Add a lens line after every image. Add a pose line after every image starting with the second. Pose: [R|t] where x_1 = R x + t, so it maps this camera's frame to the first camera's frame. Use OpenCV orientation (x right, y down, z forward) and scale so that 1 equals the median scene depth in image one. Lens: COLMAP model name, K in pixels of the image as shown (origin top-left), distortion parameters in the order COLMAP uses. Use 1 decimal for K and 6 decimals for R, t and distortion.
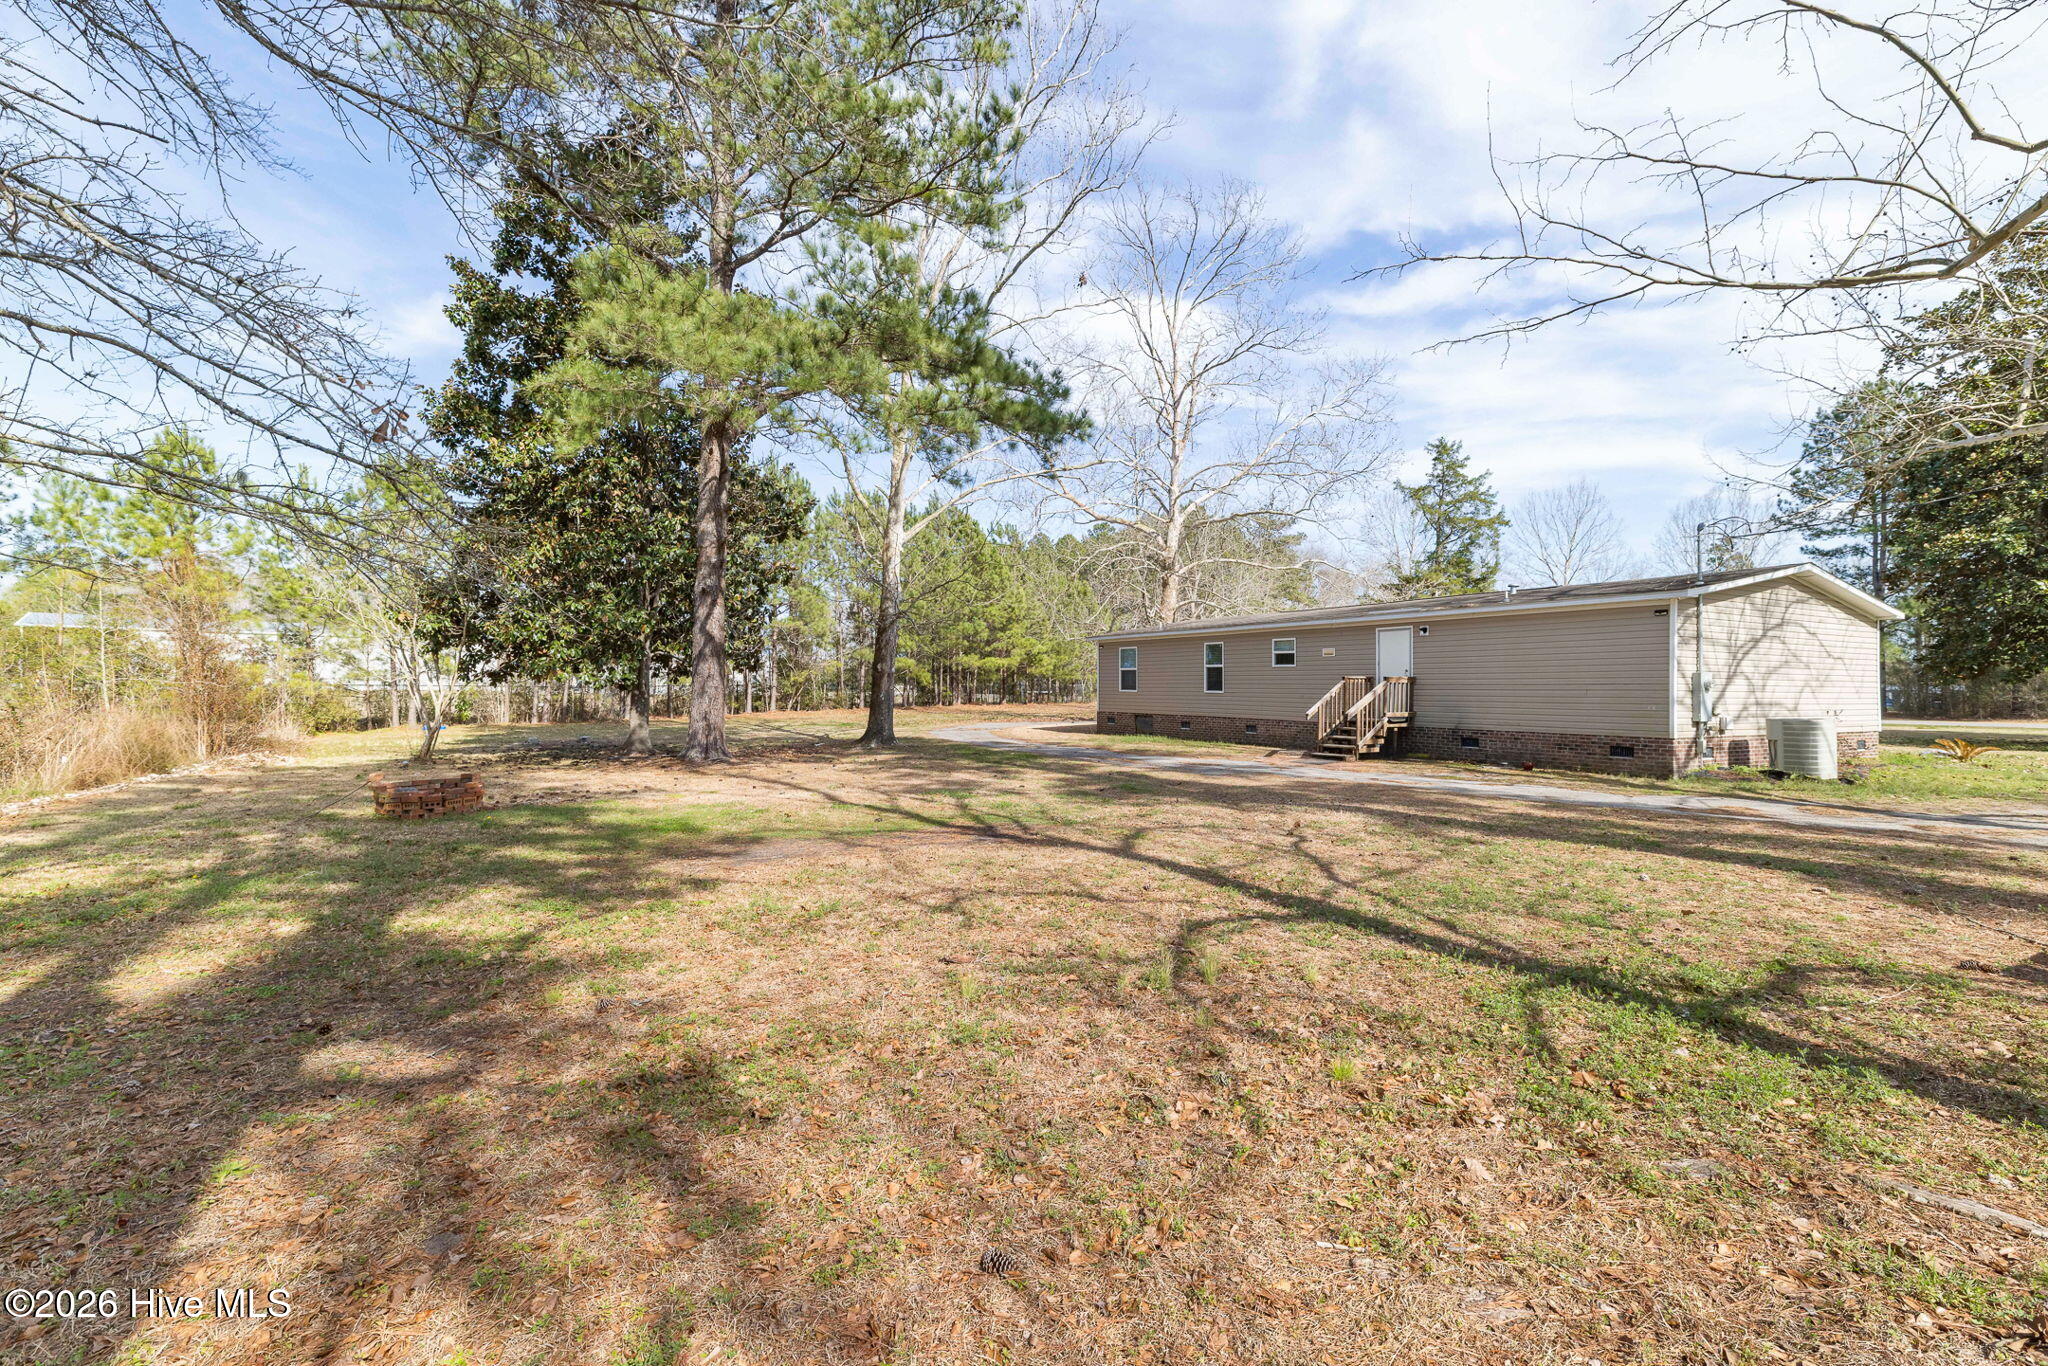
lens RADIAL K [[913.8, 0, 1022.7], [0, 913.8, 676.8], [0, 0, 1]] dist [-0.000646, 0.007961]
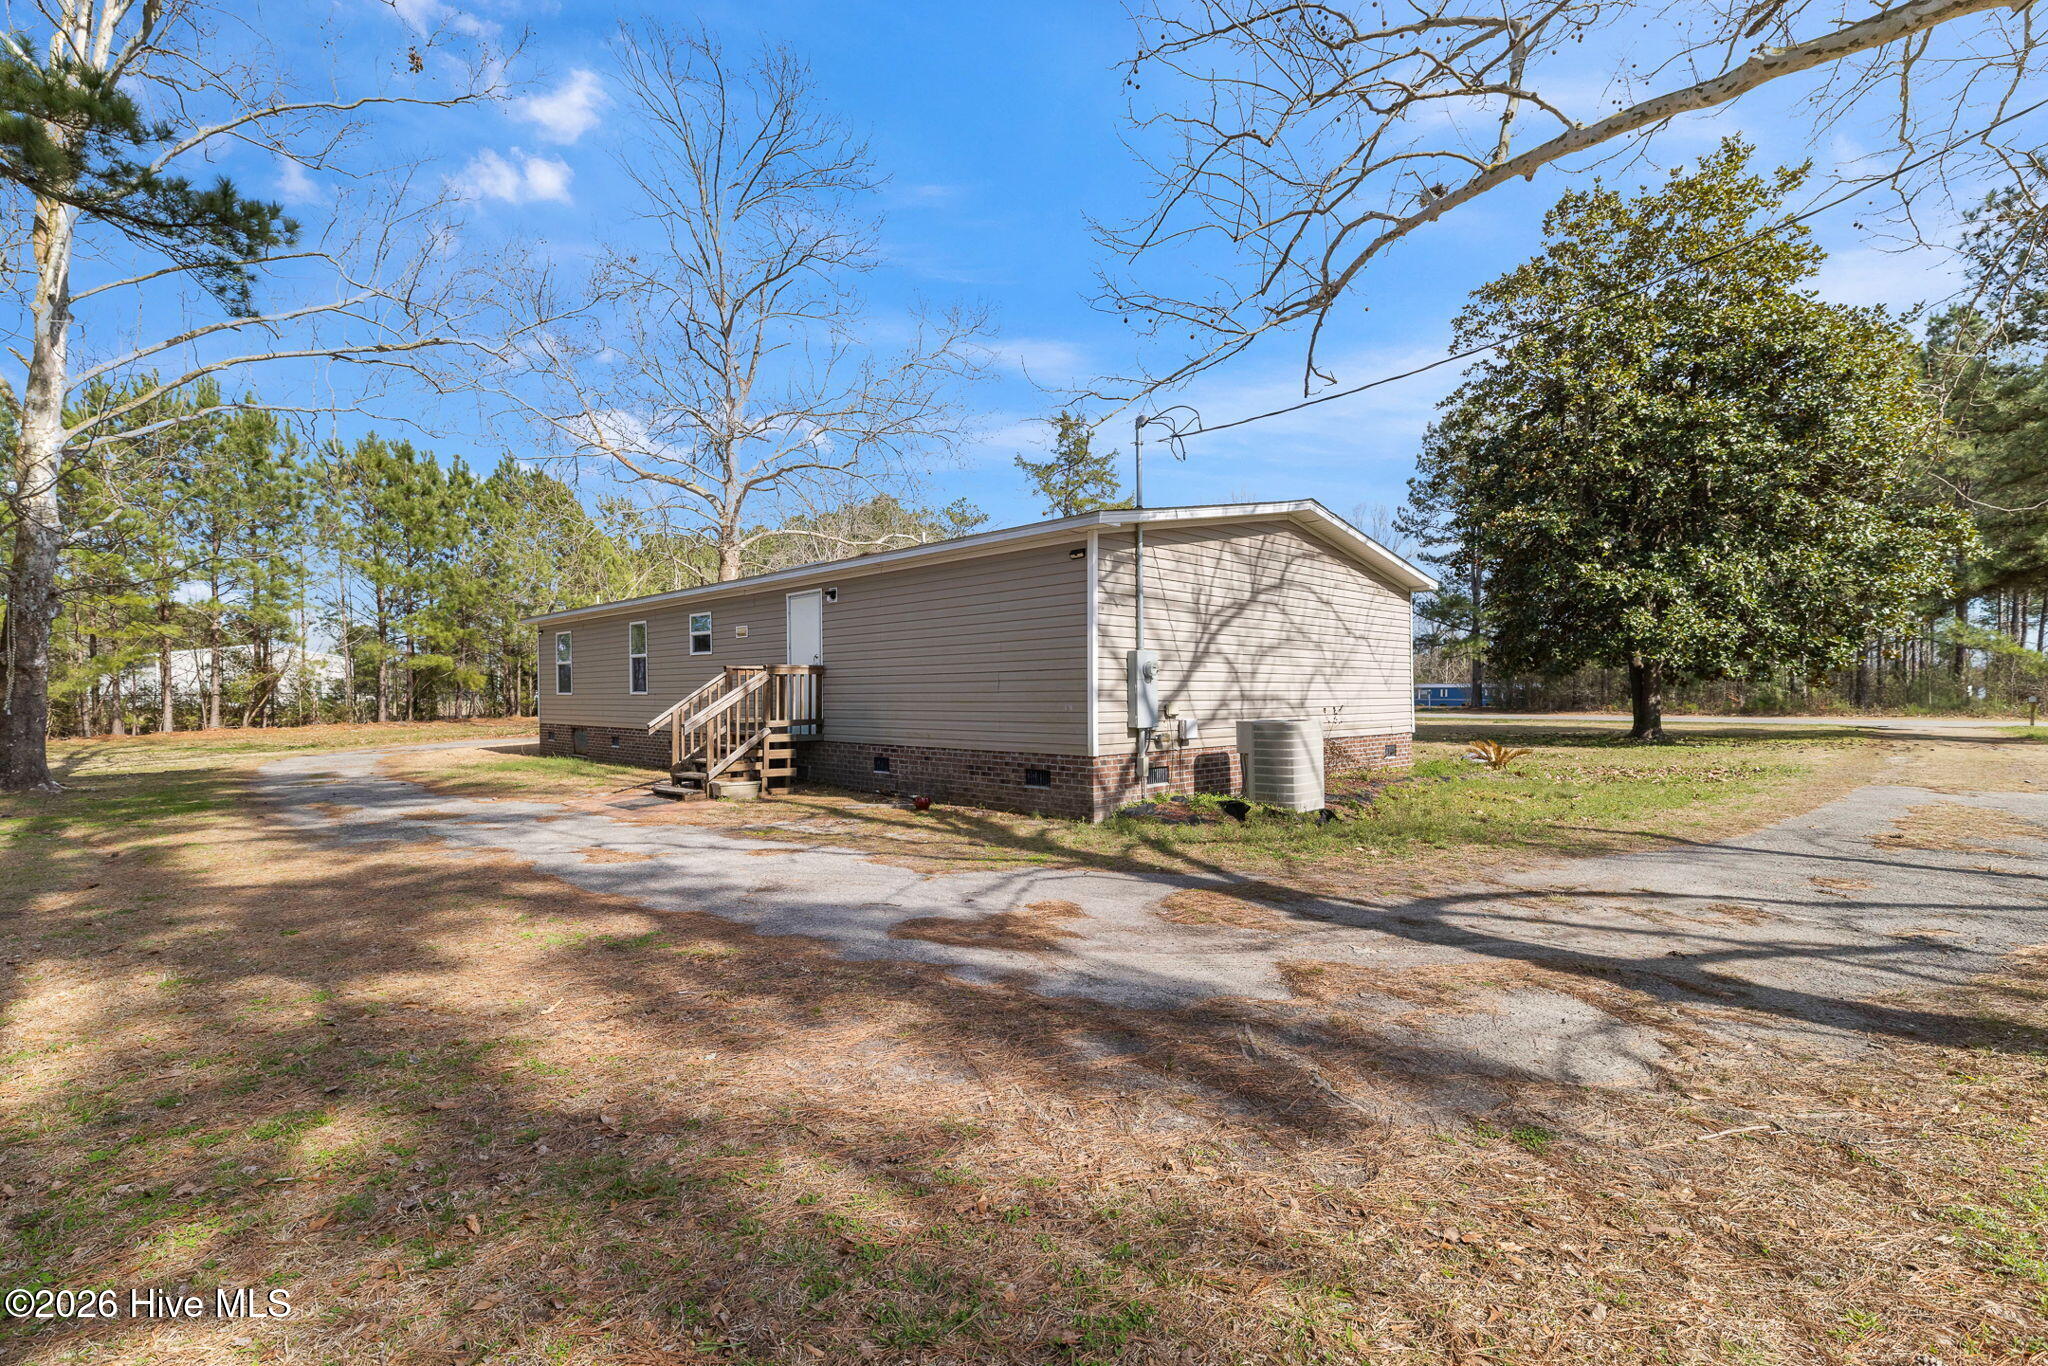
lens RADIAL K [[910.0, 0, 1024.0], [0, 910.0, 683.0], [0, 0, 1]] dist [0.023014, 0.000027]
pose [[0.962638, -0.008109, 0.270669, 0.363488], [0.007992, 0.999967, 0.001536, 0.012160], [-0.270673, 0.000685, 0.962671, 0.306426]]
